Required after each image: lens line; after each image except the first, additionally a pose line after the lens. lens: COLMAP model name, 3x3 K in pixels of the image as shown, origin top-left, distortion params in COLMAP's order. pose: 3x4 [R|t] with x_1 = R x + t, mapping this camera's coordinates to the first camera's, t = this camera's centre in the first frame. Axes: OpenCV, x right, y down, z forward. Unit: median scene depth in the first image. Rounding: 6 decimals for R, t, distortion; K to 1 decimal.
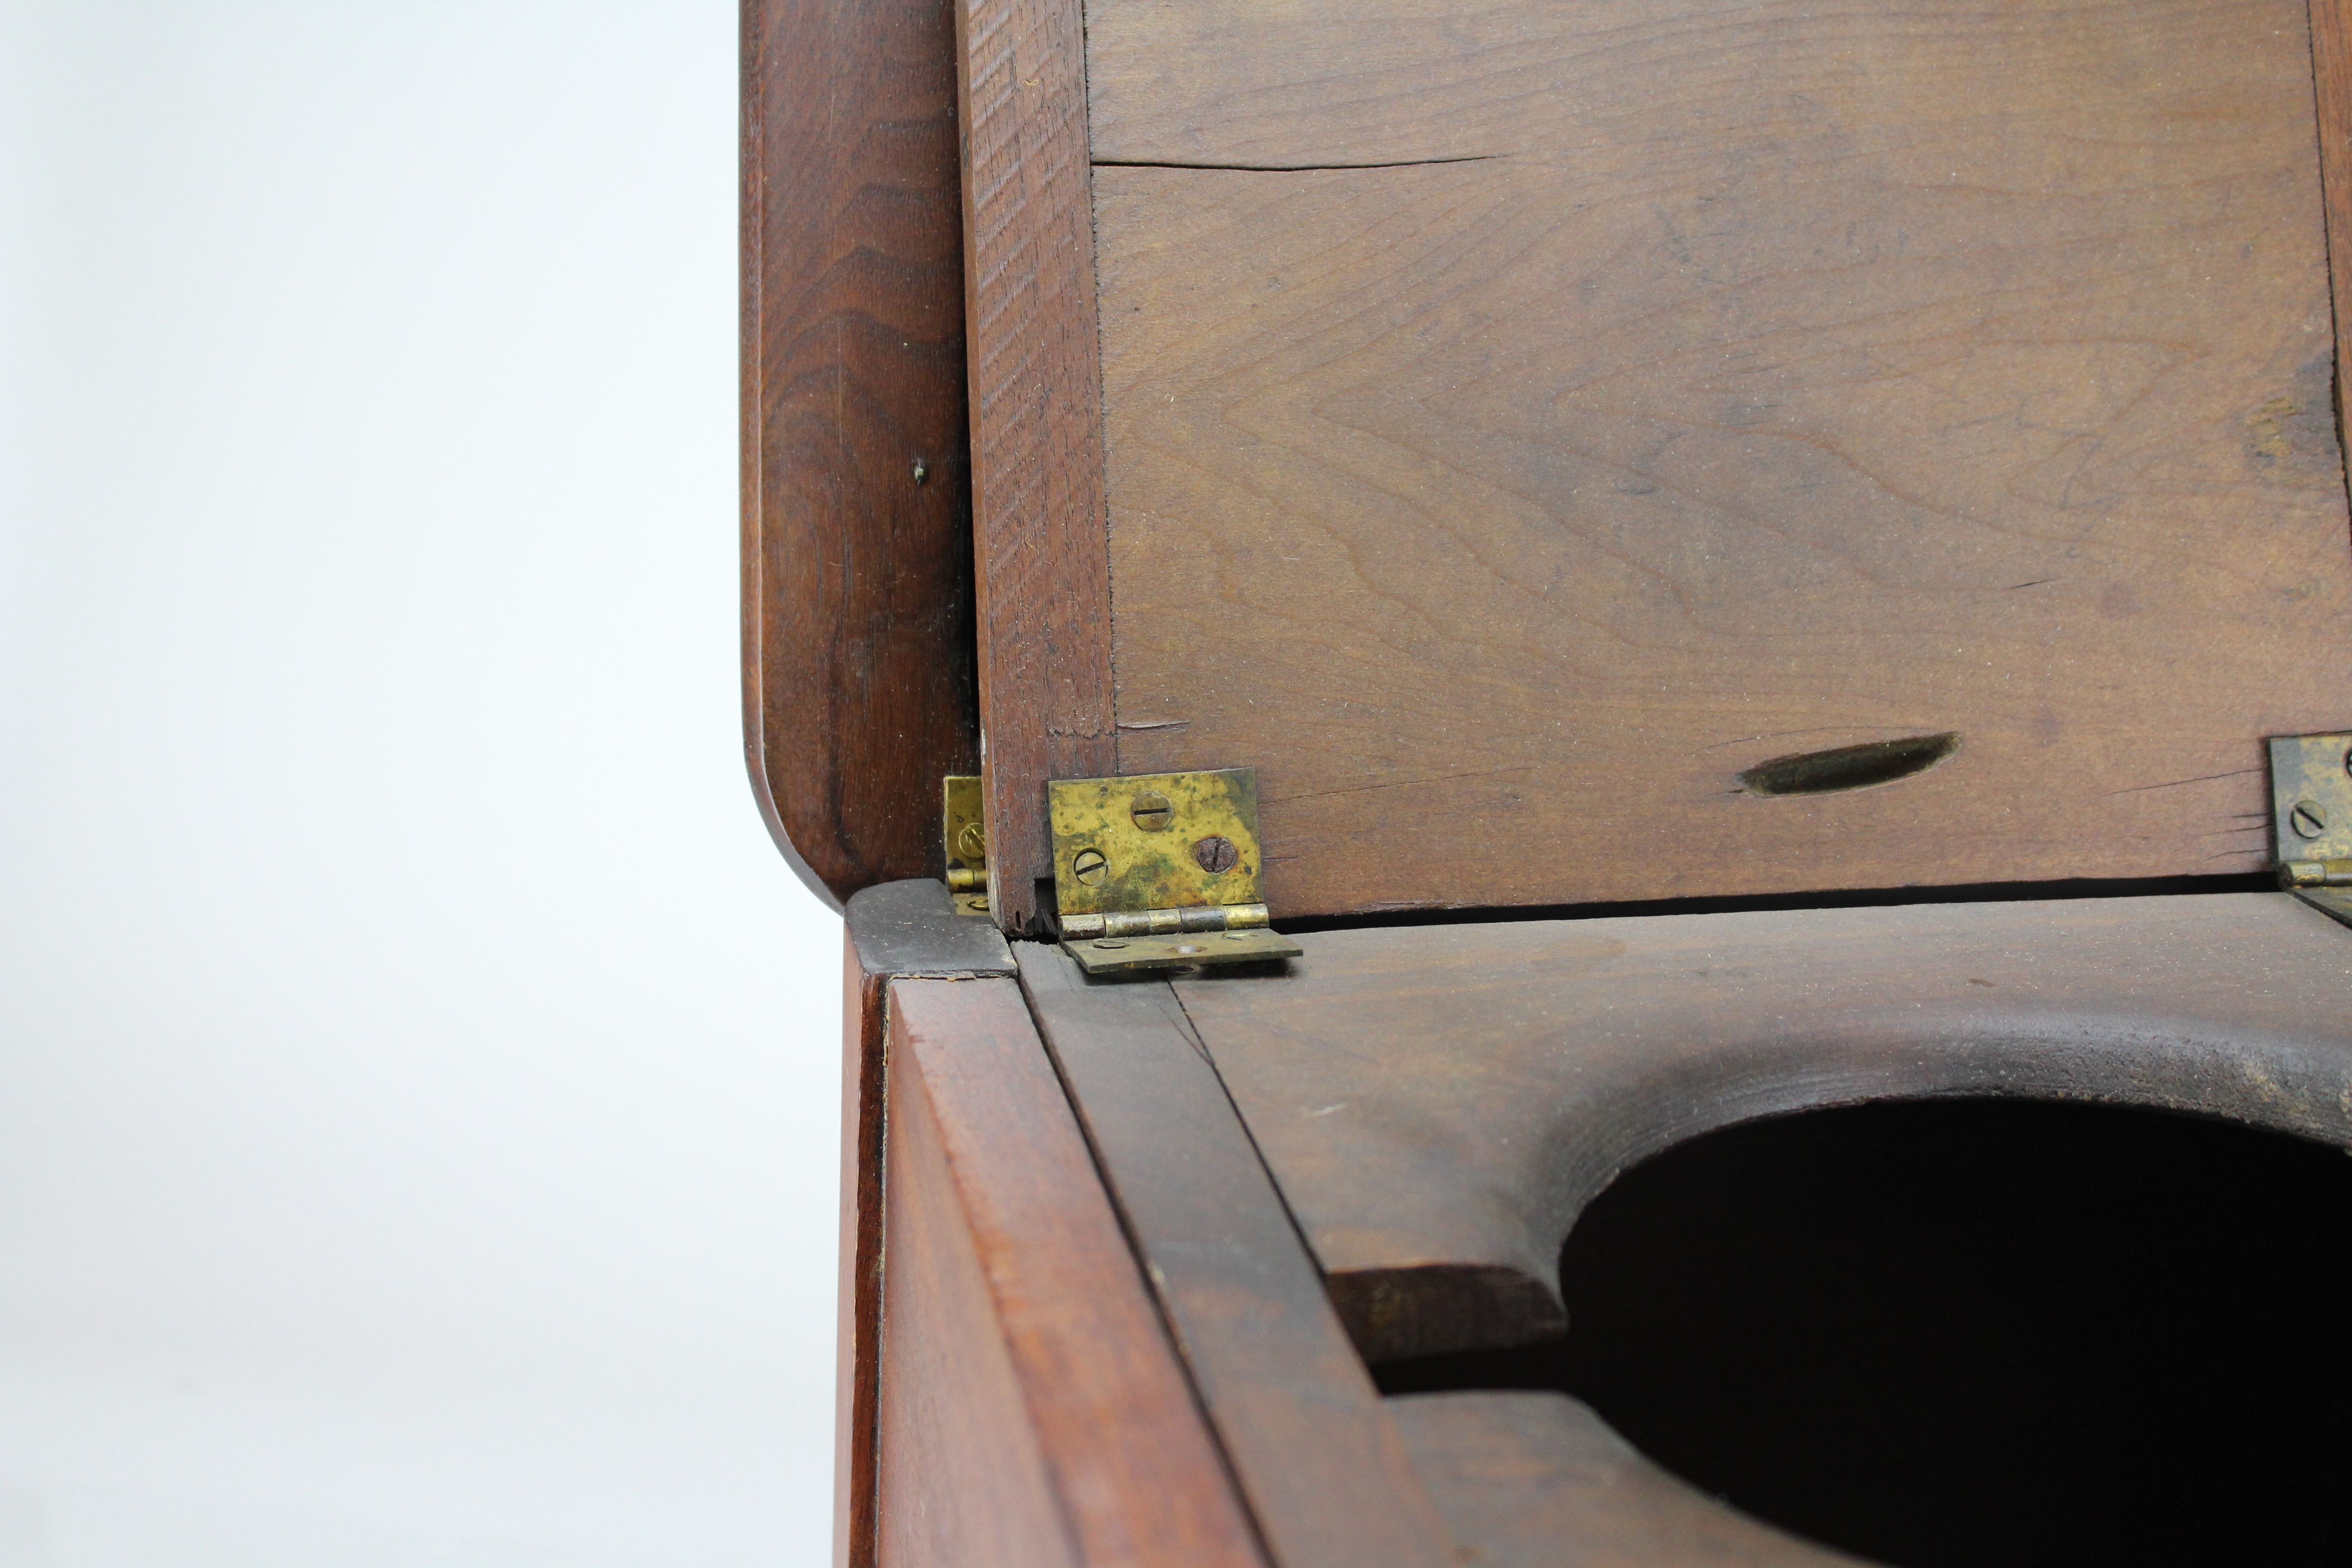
lens RADIAL K [[3346.6, 0, 1176.0], [0, 3346.6, 784.0], [0, 0, 1]] dist [-0.030796, 0.047461]
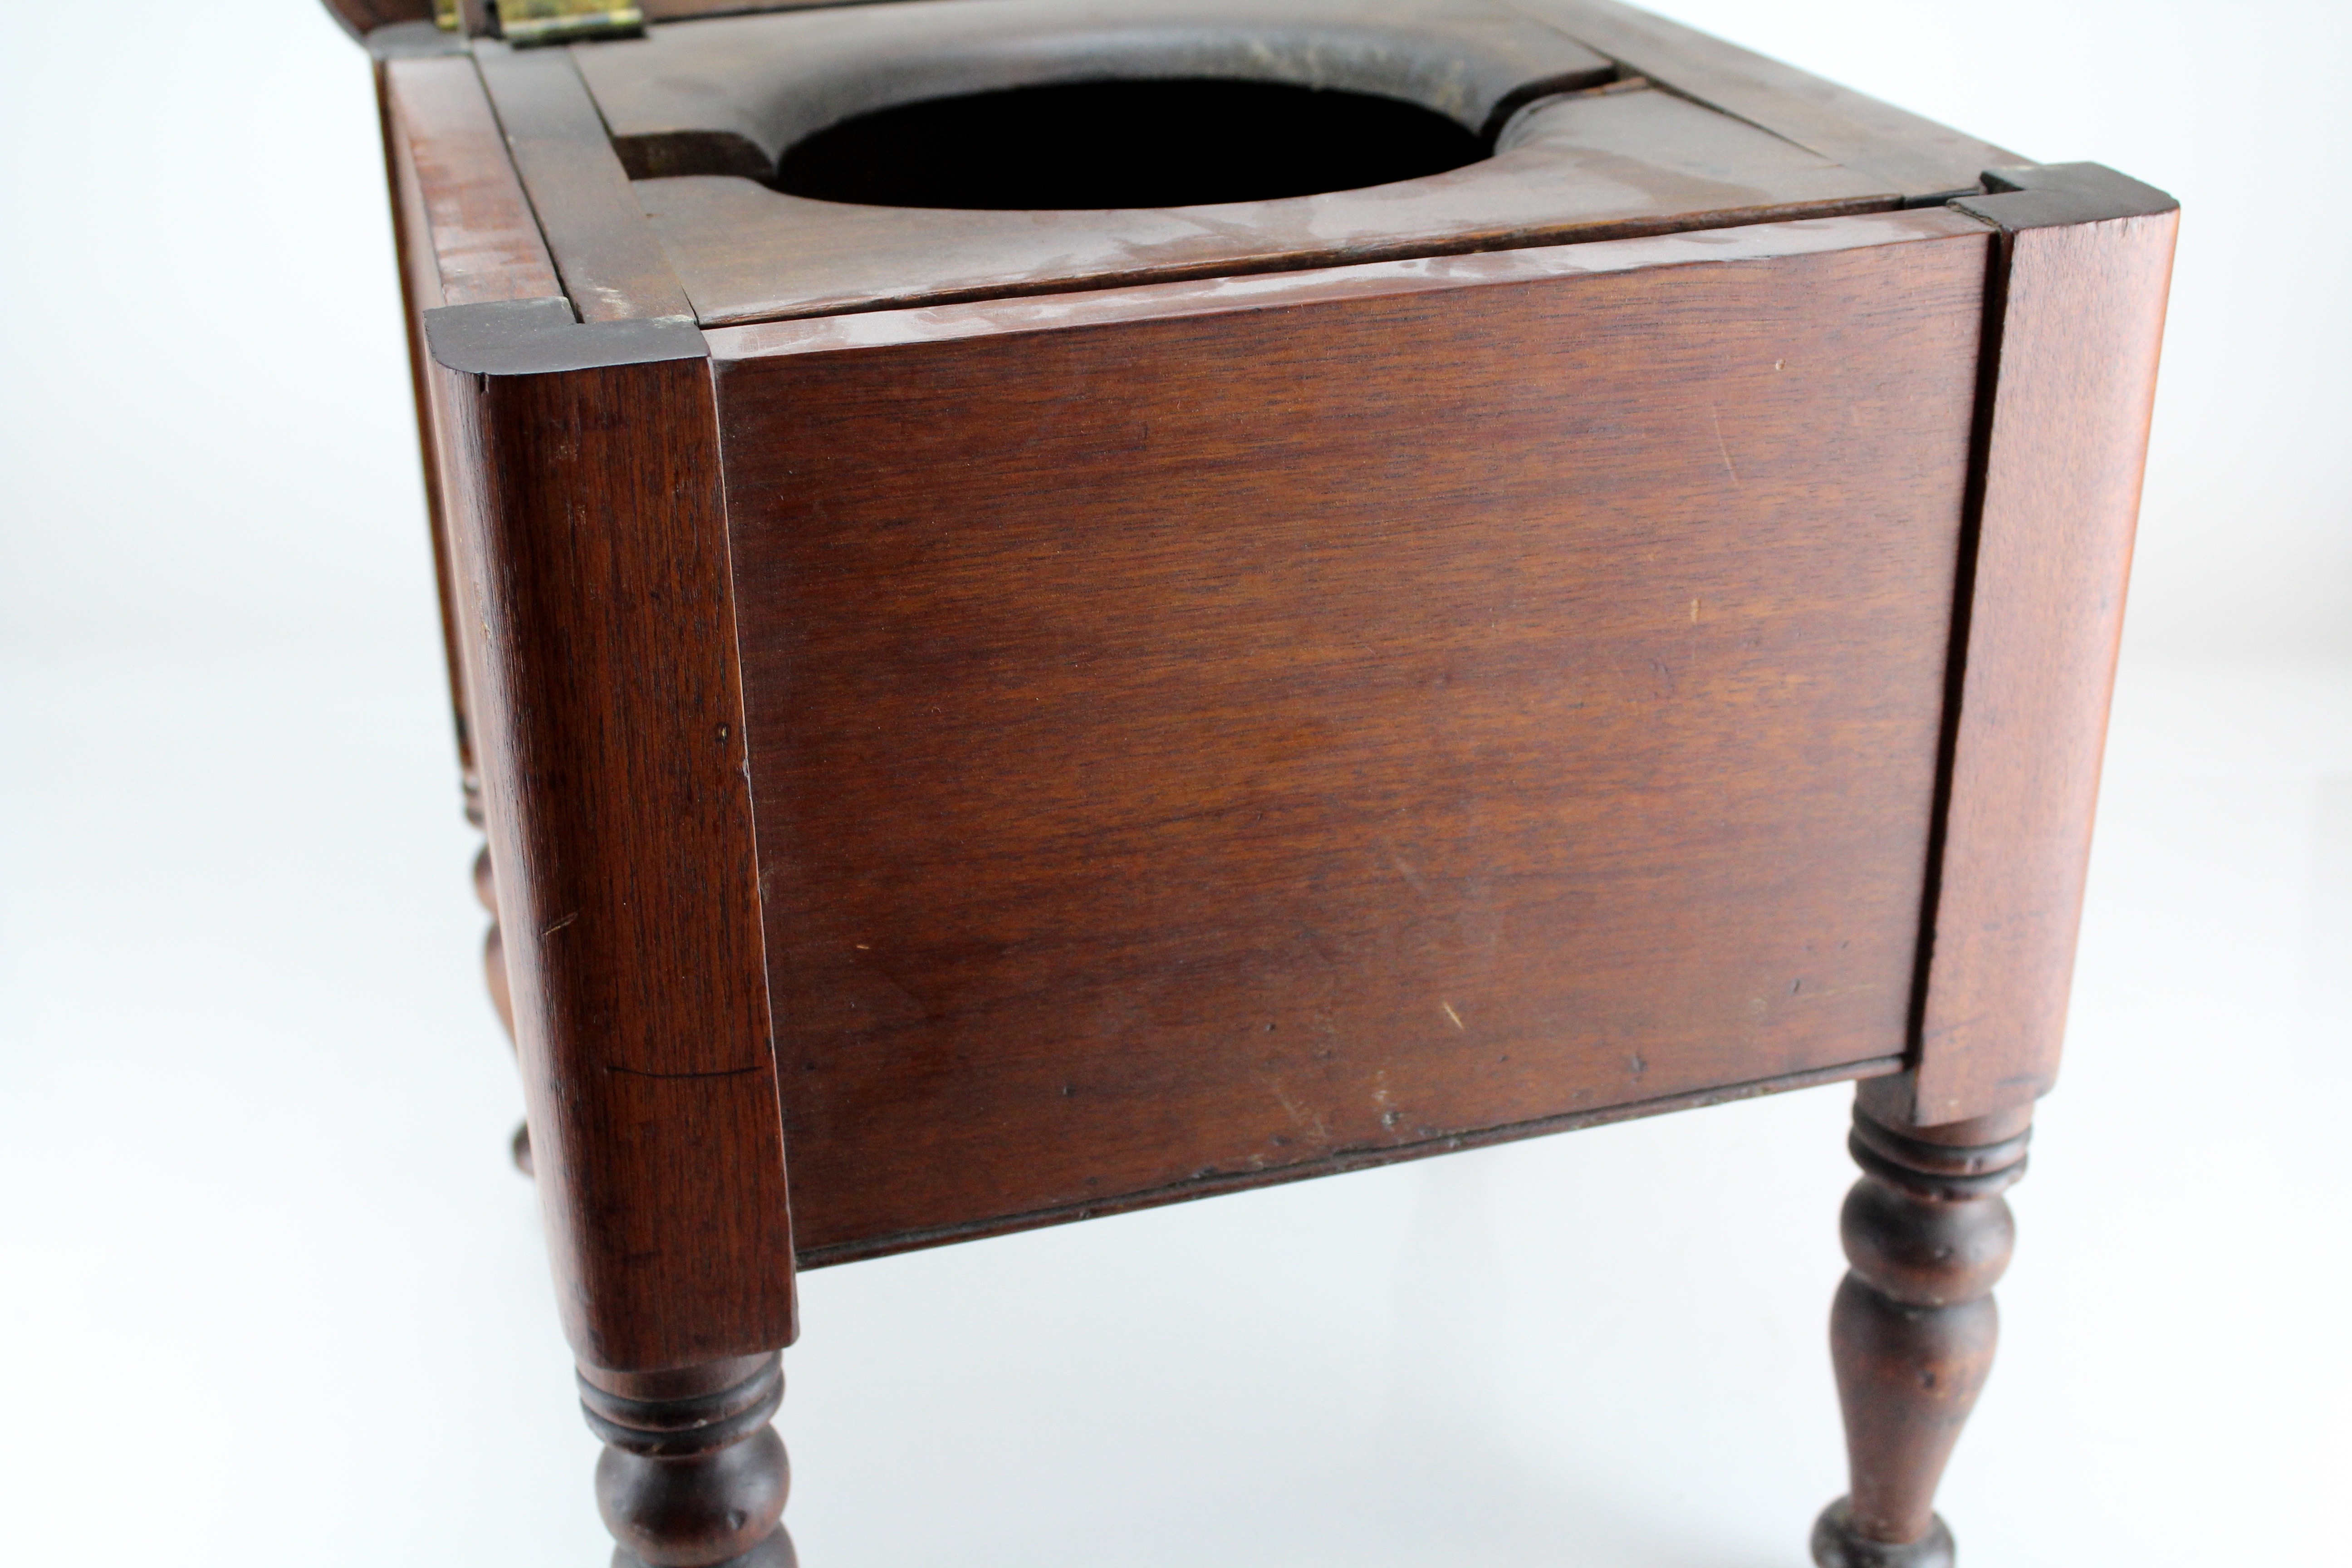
lens RADIAL K [[2936.5, 0, 1186.6], [0, 2936.5, 869.4], [0, 0, 1]] dist [-0.085365, 0.044326]
pose [[0.993603, -0.096259, 0.059045, 0.160274], [0.085044, 0.981845, 0.169552, 0.218671], [-0.074294, -0.163446, 0.983751, -0.404373]]
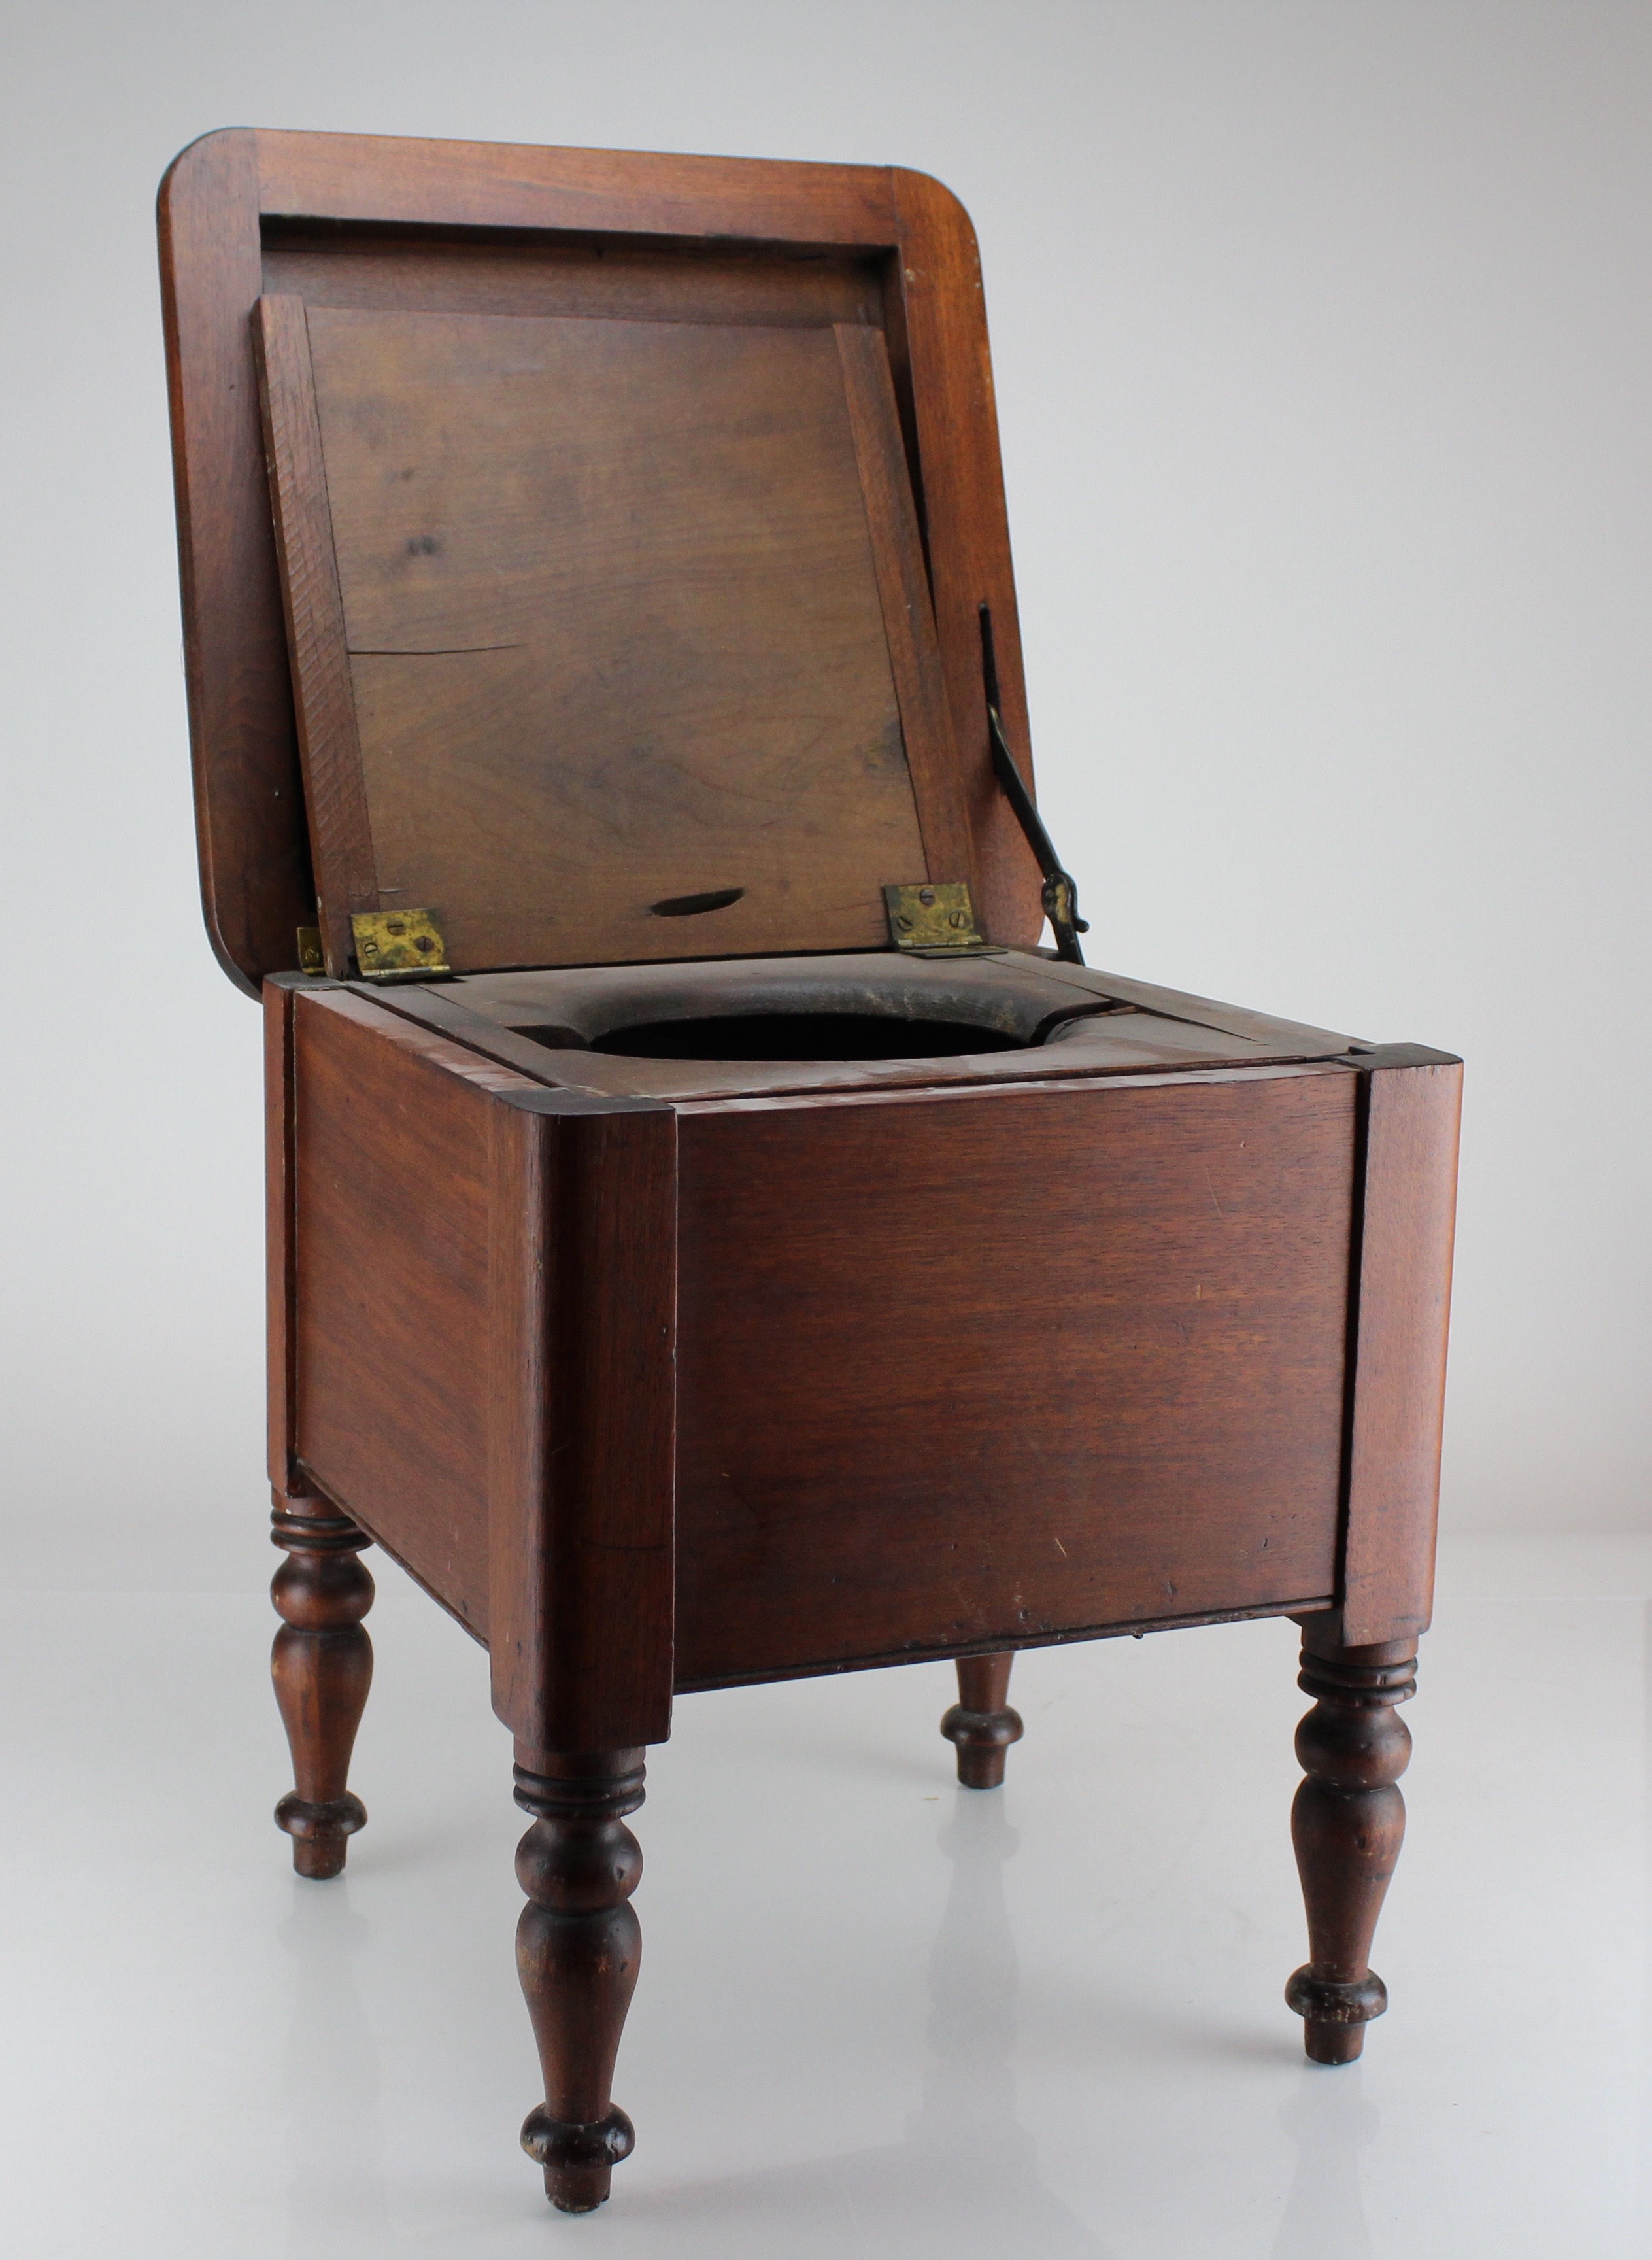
lens RADIAL K [[3406.4, 0, 826.0], [0, 3406.4, 1130.0], [0, 0, 1]] dist [-0.180791, 0.023408]
pose [[0.977267, -0.069247, 0.200384, -0.192113], [0.090530, 0.990955, -0.099063, 0.397619], [-0.191712, 0.114952, 0.974696, -1.286344]]
